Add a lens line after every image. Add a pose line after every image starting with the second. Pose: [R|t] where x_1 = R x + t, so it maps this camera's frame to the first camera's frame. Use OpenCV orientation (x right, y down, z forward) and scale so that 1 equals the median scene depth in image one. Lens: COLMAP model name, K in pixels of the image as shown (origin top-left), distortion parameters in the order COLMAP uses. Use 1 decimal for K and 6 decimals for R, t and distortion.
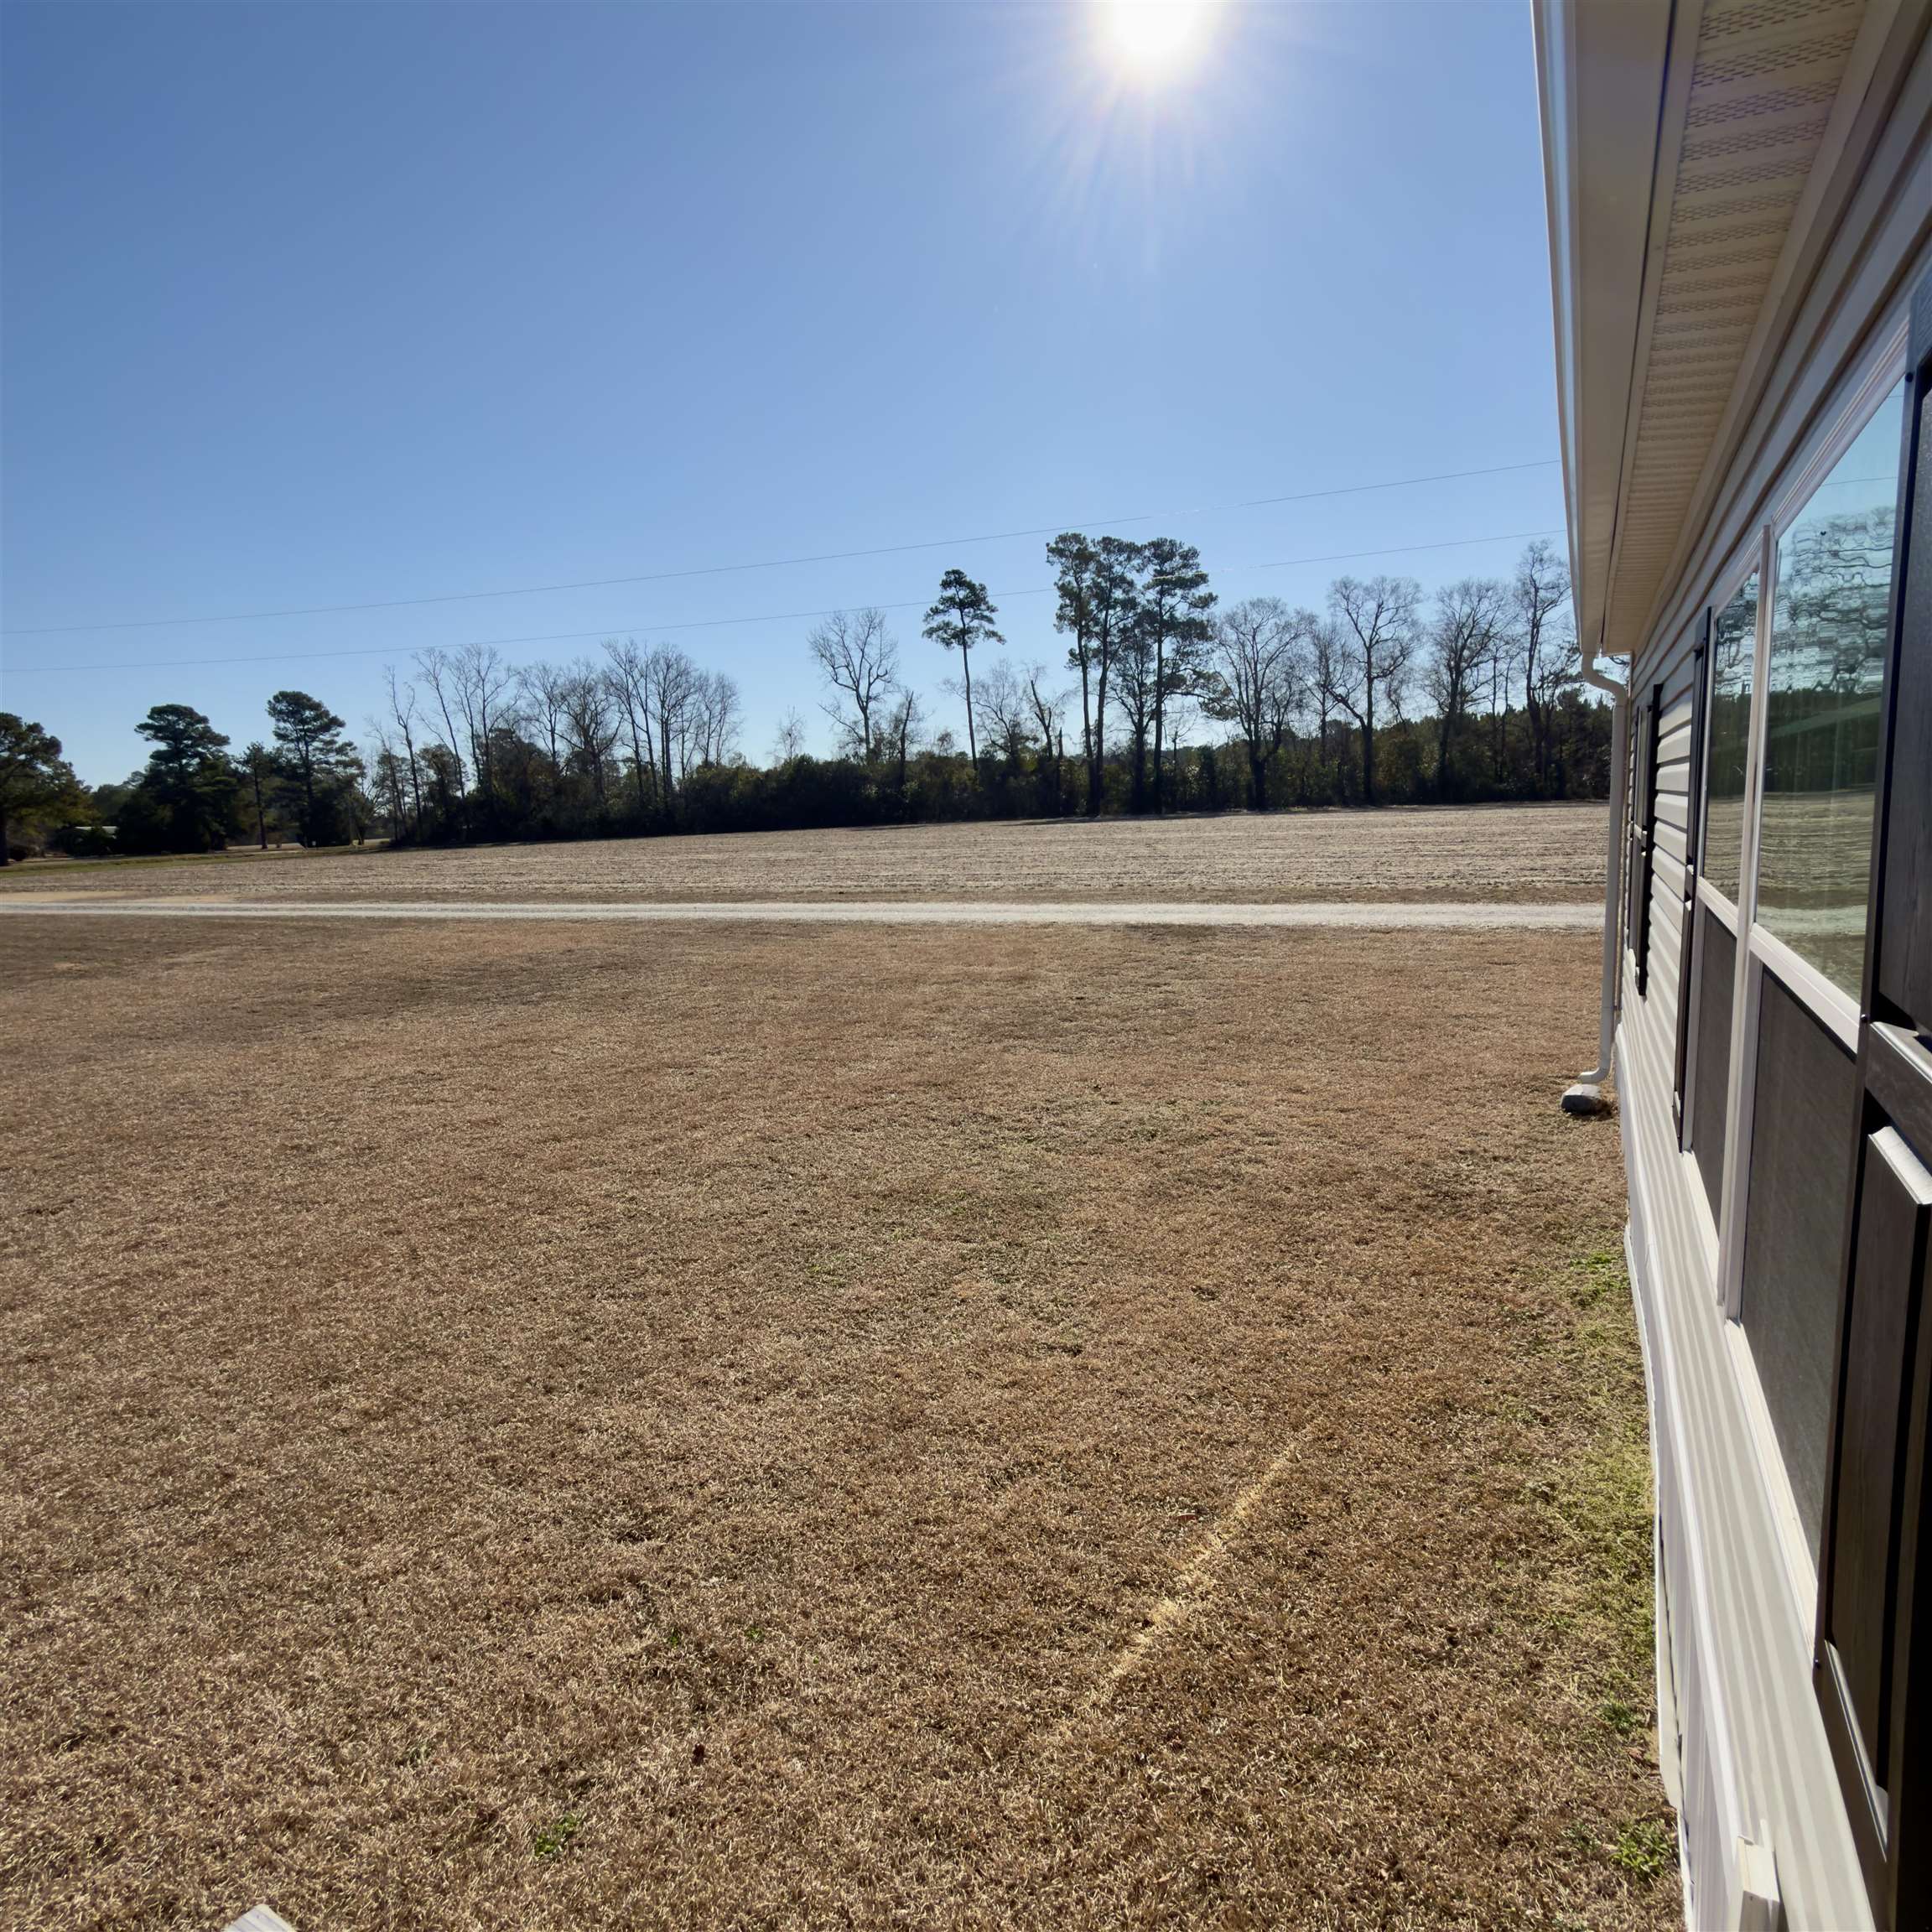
lens RADIAL K [[1113.3, 0, 967.2], [0, 1113.3, 967.8], [0, 0, 1]] dist [0.003896, 0.000593]
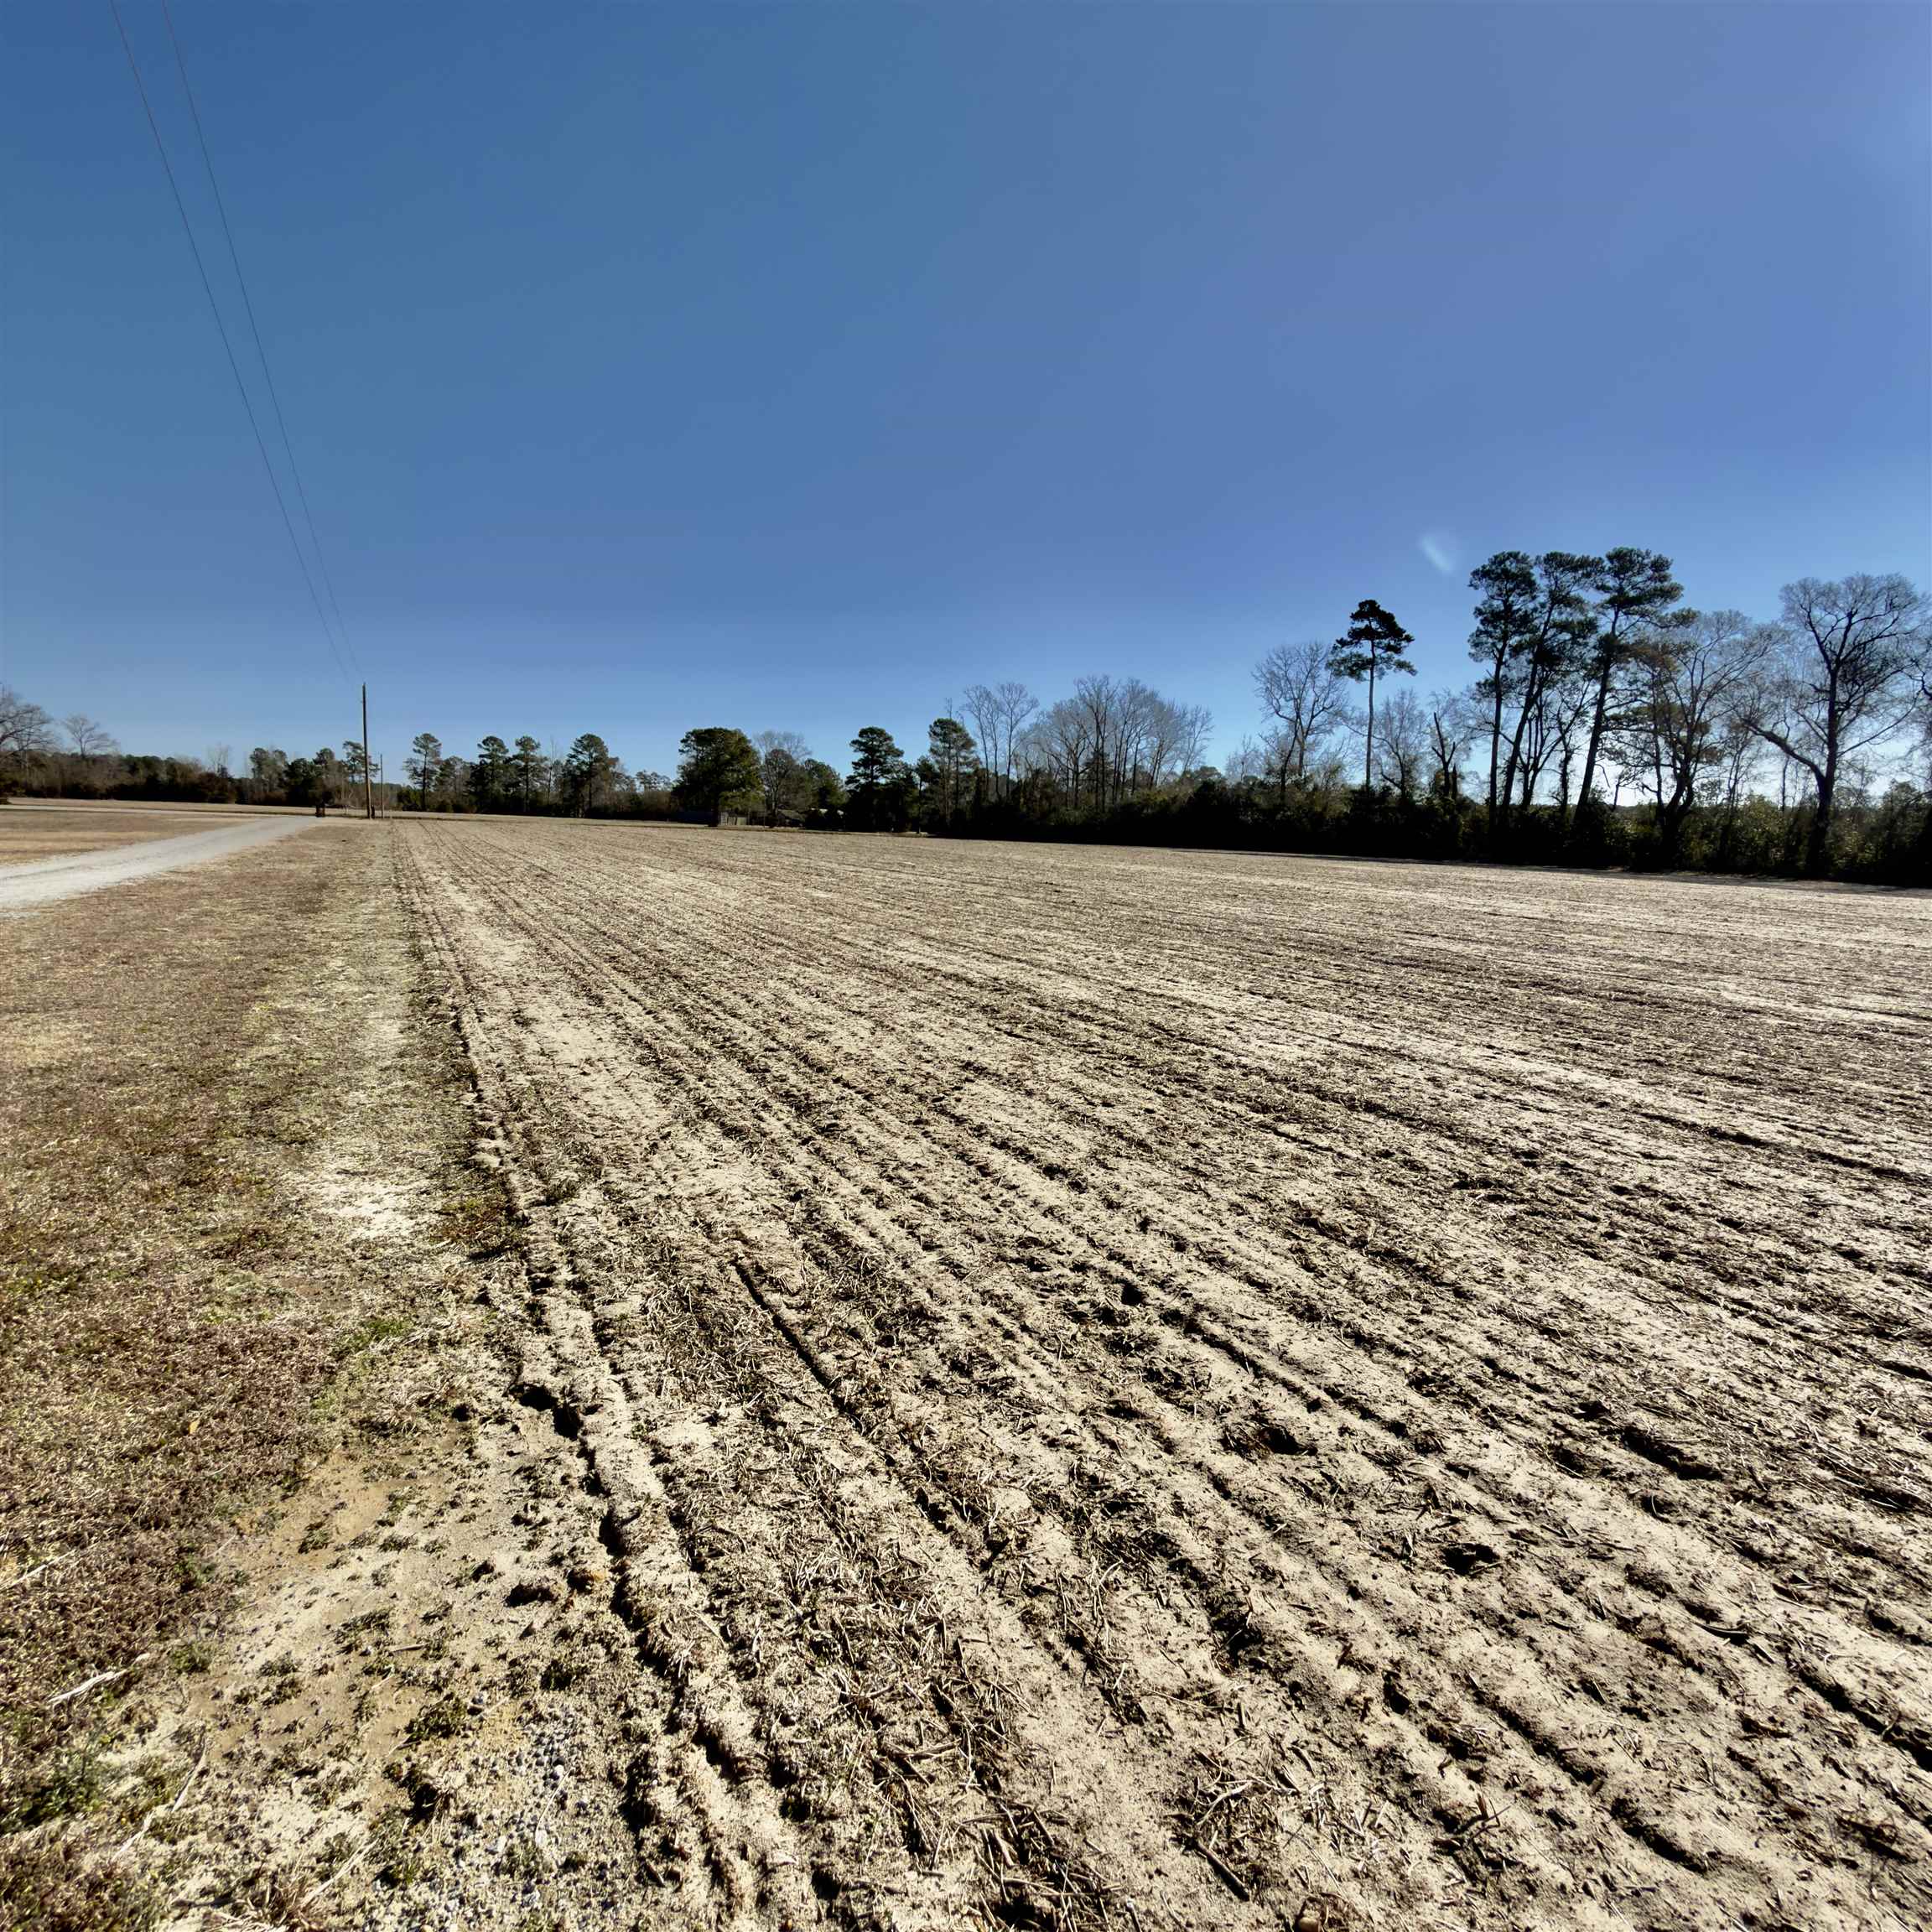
lens RADIAL K [[1030.5, 0, 964.8], [0, 1030.5, 964.6], [0, 0, 1]] dist [0.007329, -0.000792]
pose [[0.778470, 0.154783, -0.608299, 0.310059], [-0.161089, 0.985926, 0.044718, -0.024214], [0.606659, 0.063179, 0.792448, 0.082968]]
